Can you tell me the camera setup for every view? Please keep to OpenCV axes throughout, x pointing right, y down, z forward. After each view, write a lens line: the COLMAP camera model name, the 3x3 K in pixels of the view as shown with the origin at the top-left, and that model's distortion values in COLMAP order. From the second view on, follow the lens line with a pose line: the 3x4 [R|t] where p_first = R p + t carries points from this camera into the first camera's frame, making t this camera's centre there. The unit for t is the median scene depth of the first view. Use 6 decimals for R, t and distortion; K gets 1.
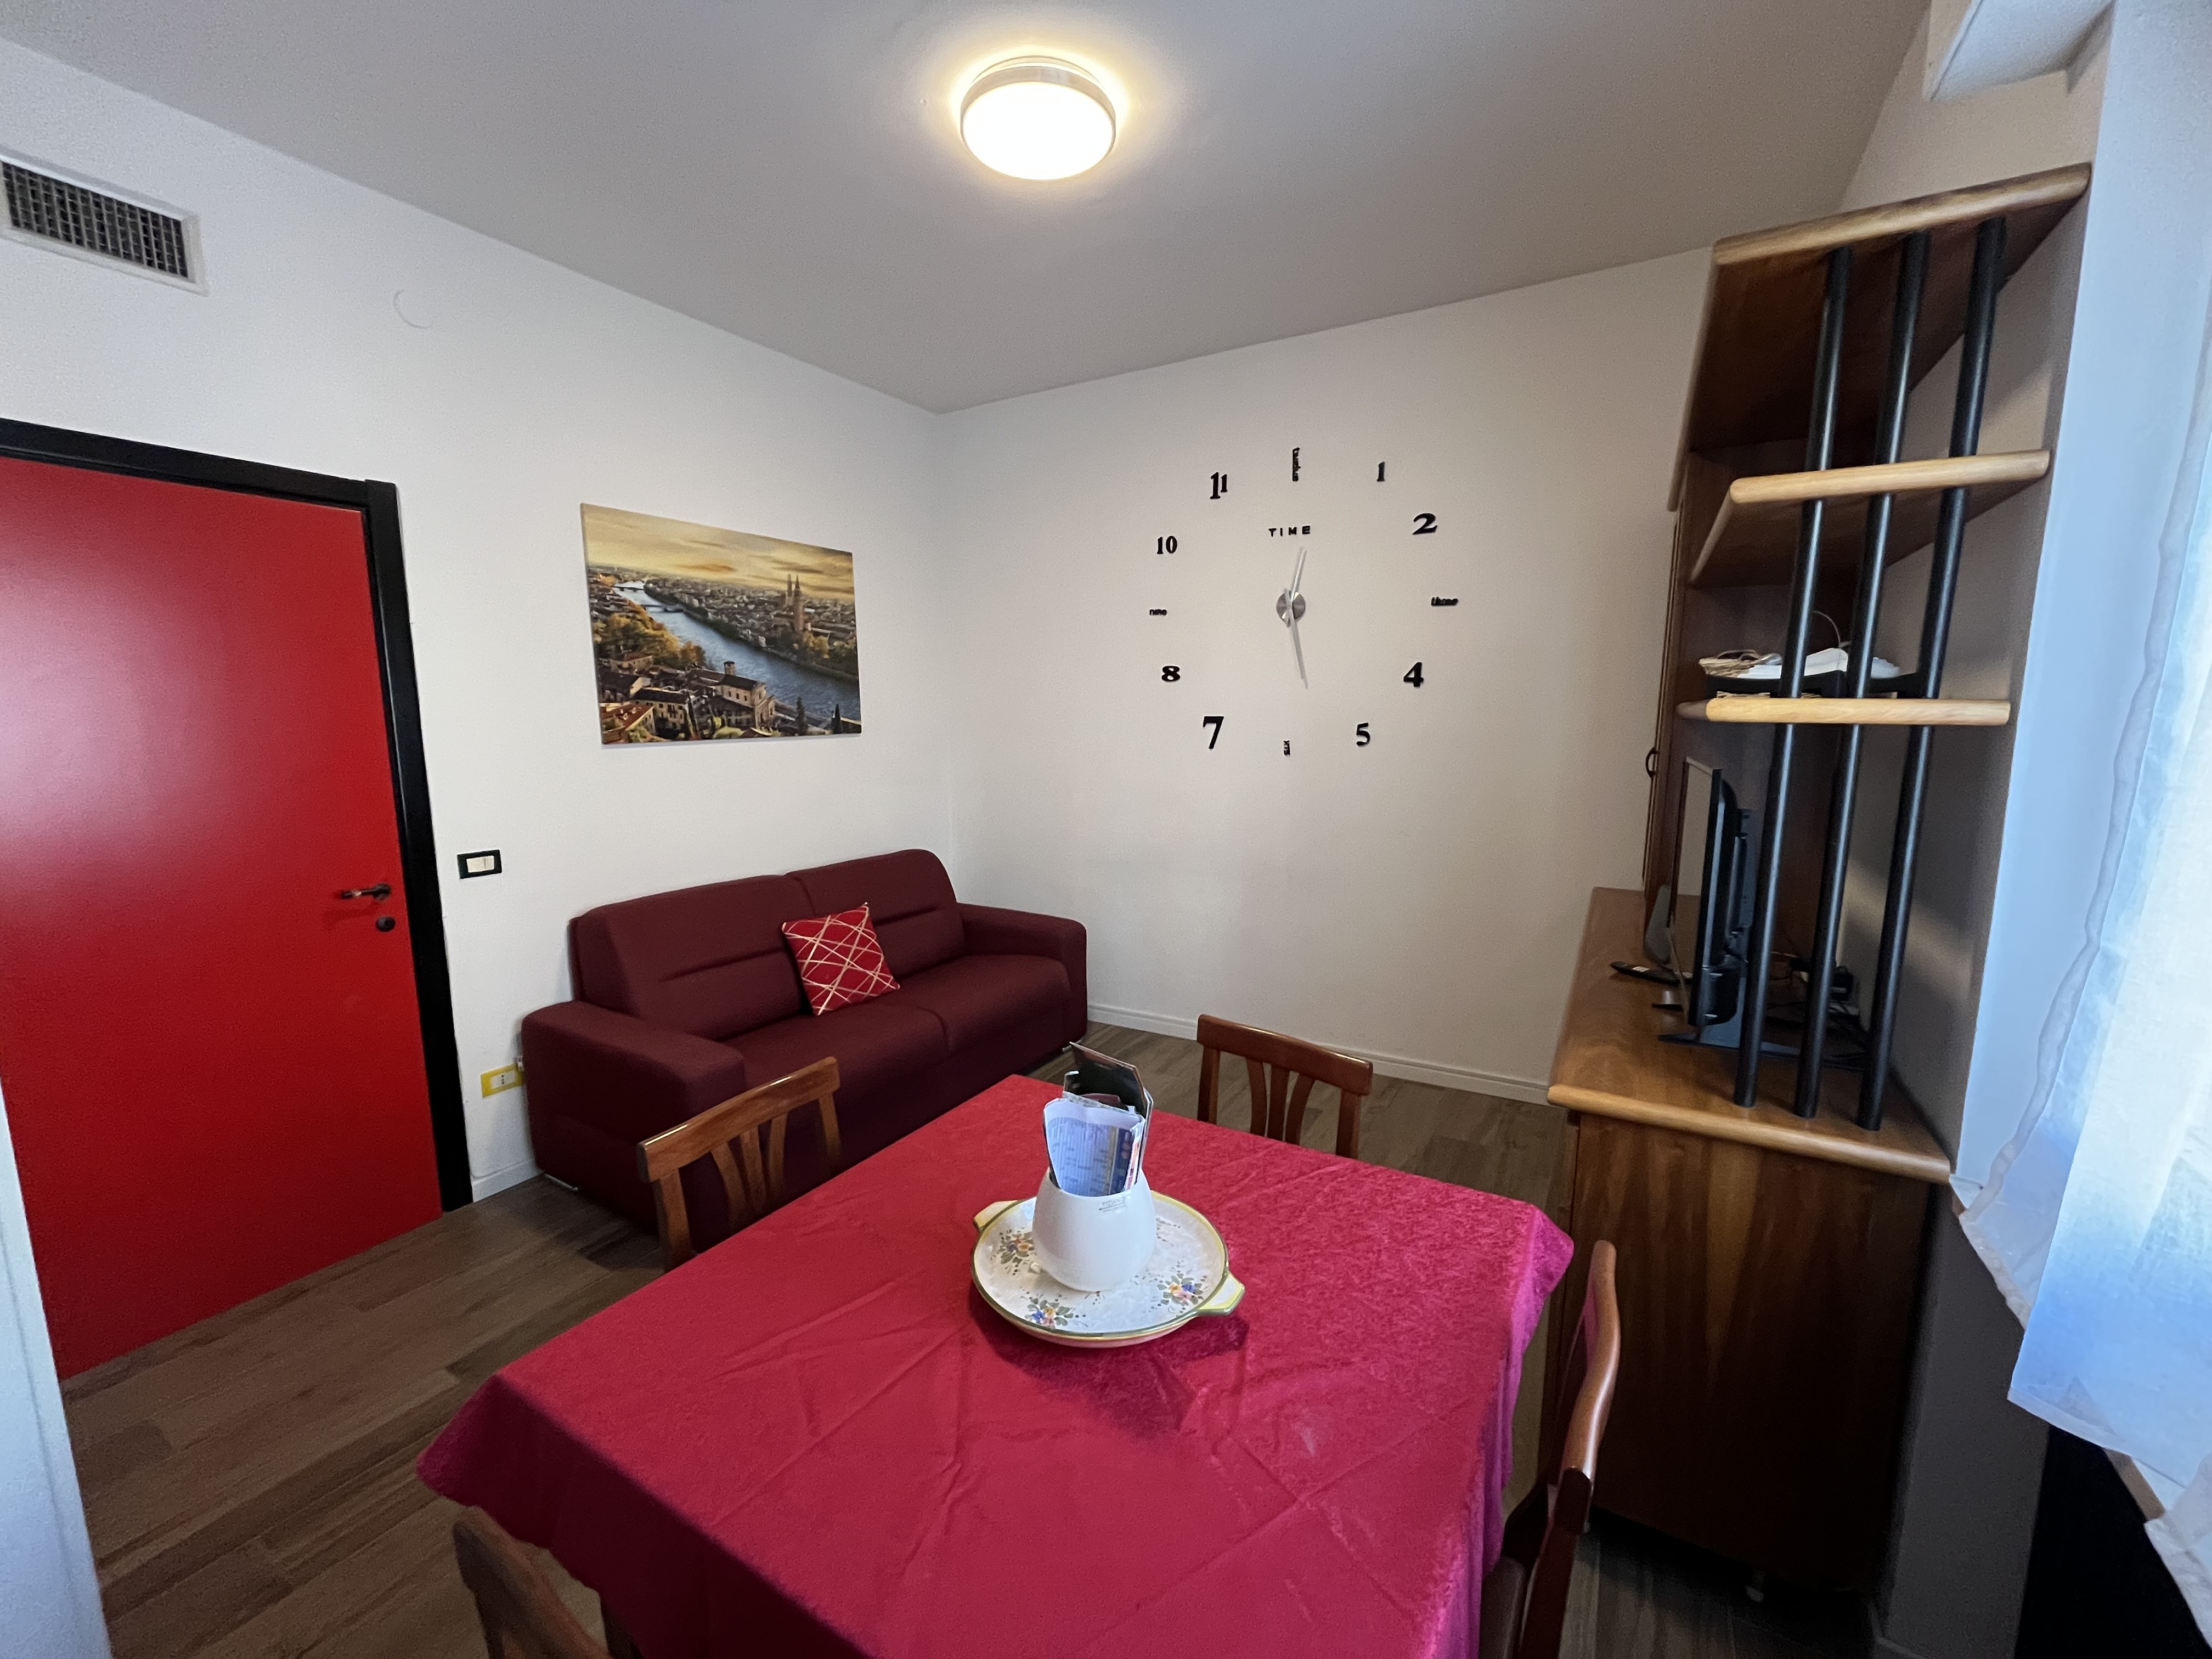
lens RADIAL K [[895.9, 0, 1111.8], [0, 895.9, 830.9], [0, 0, 1]] dist [0.000717, 0.000234]
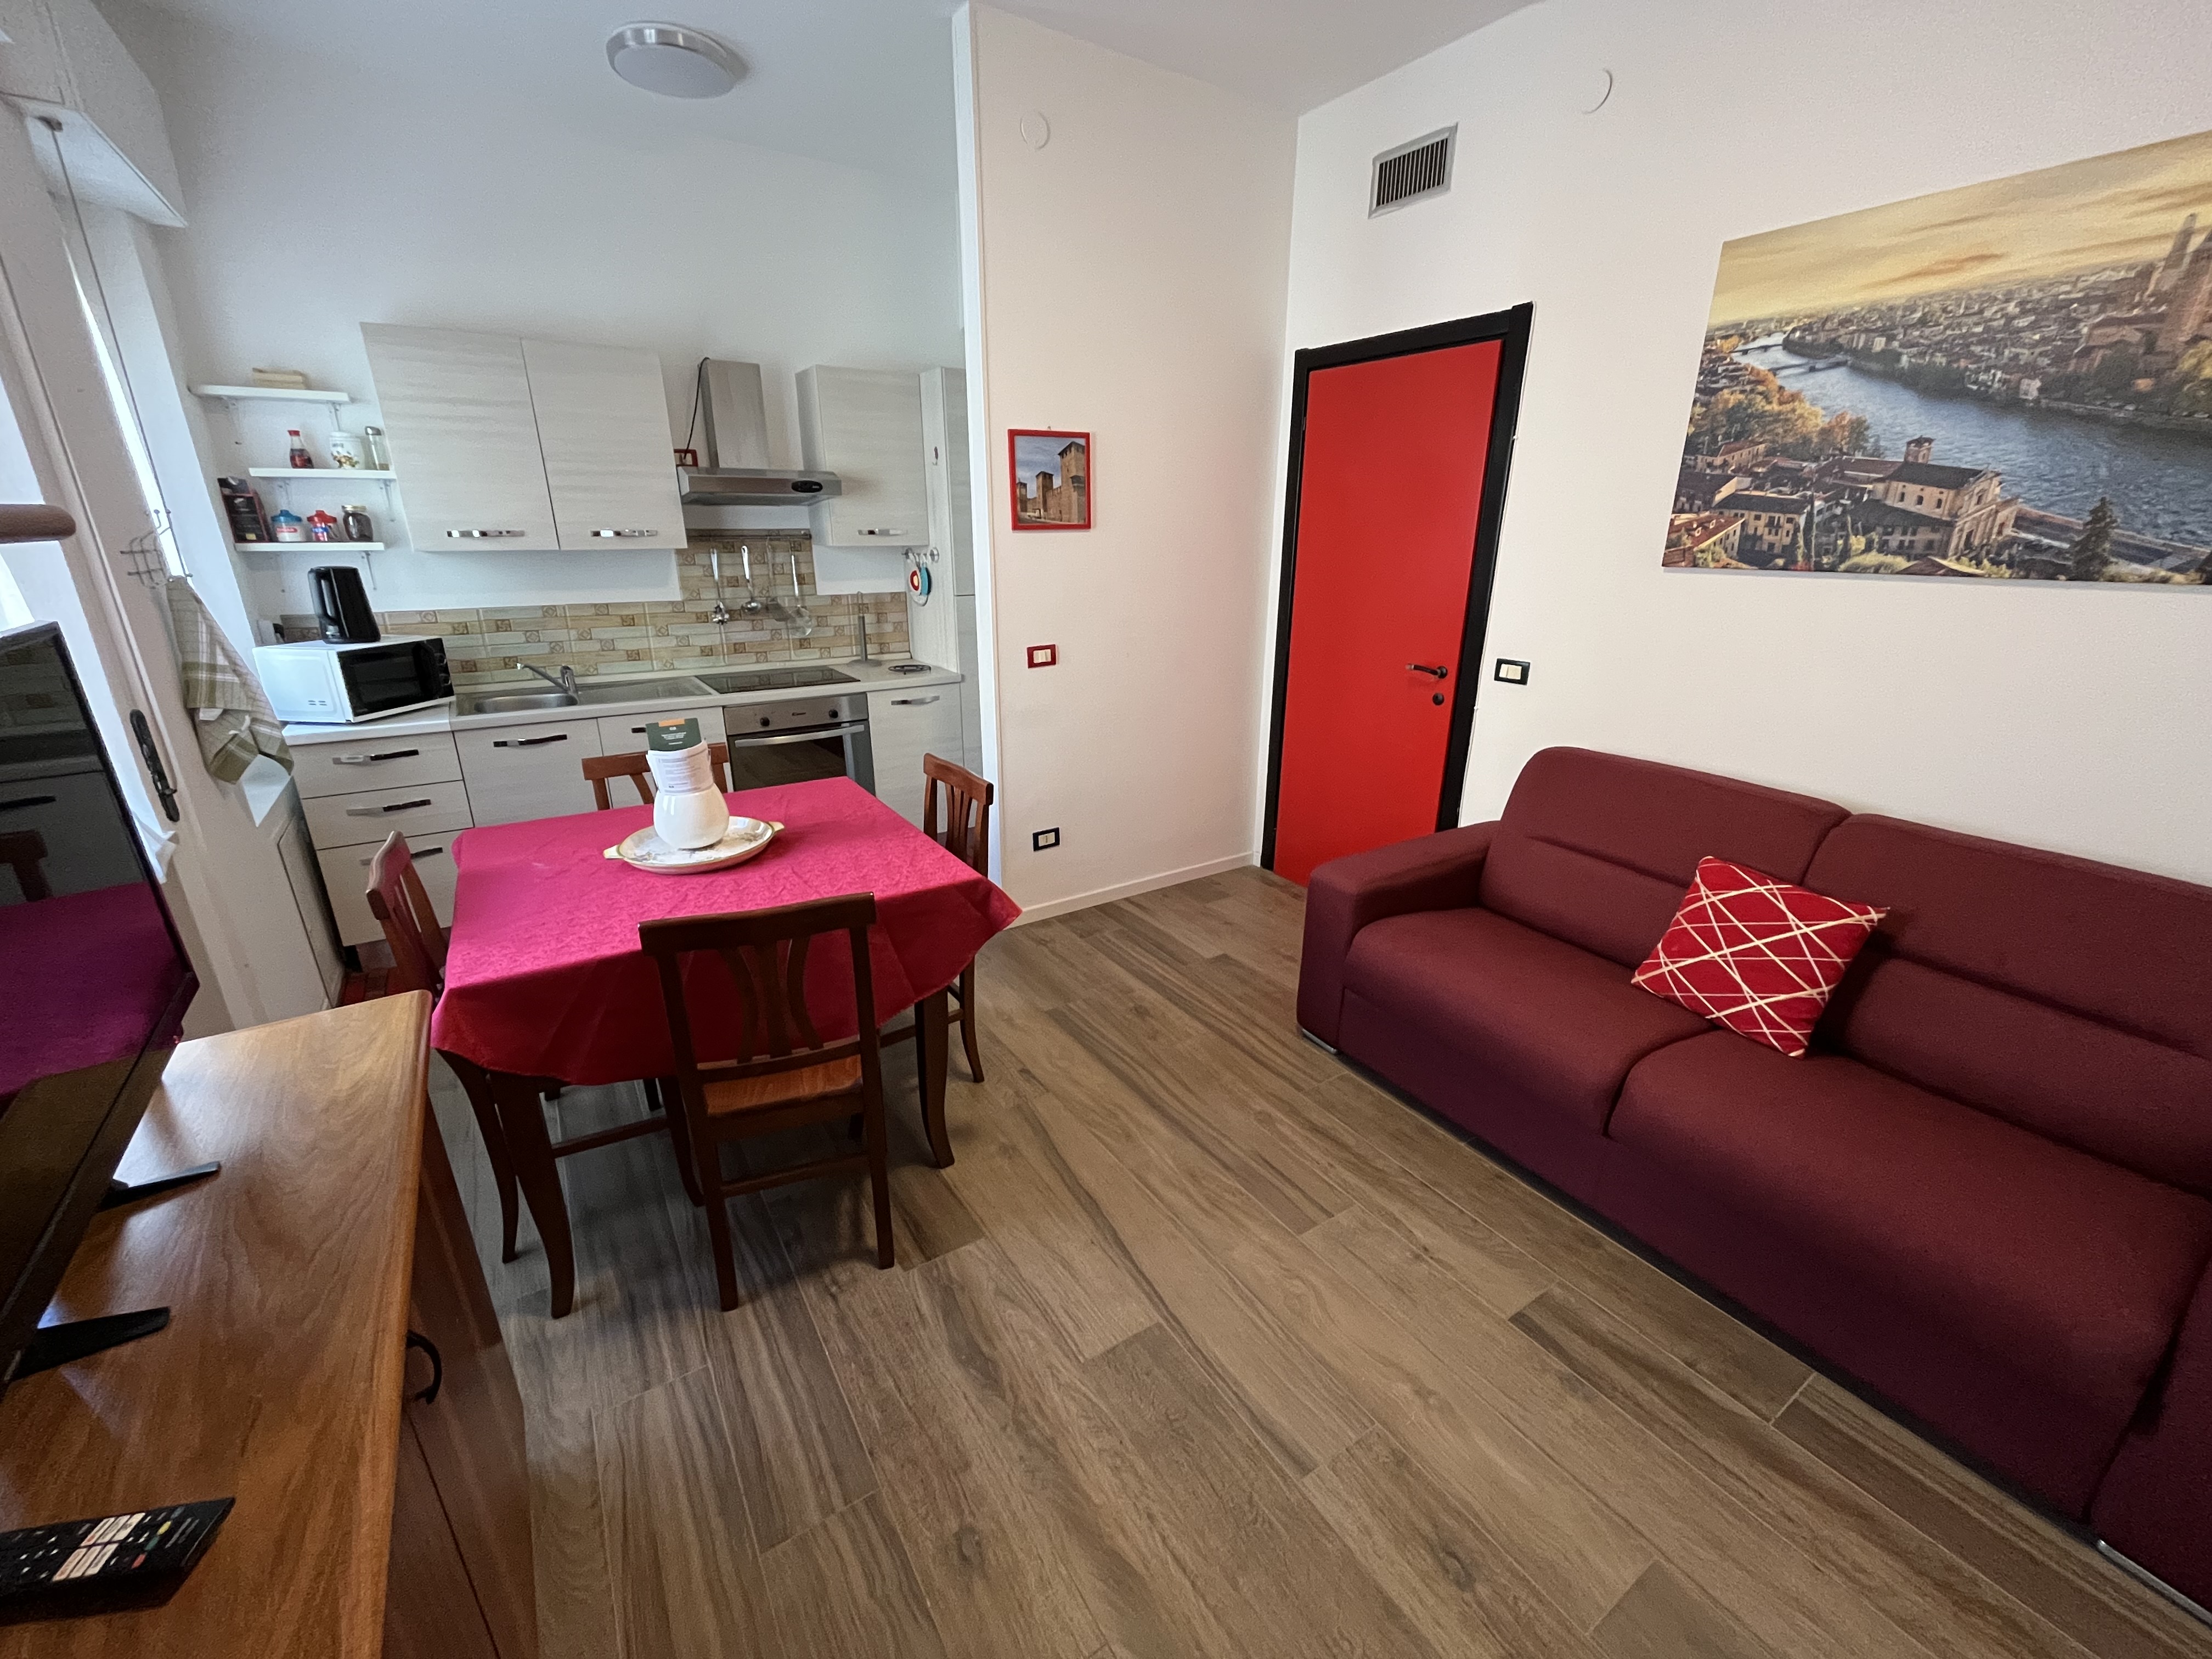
lens RADIAL K [[895.9, 0, 1109.9], [0, 895.9, 836.2], [0, 0, 1]] dist [0.000717, 0.000234]
pose [[-0.441231, 0.285551, -0.850750, 0.403516], [-0.139542, 0.914660, 0.379374, -0.103913], [0.886478, 0.286107, -0.363730, 0.856914]]
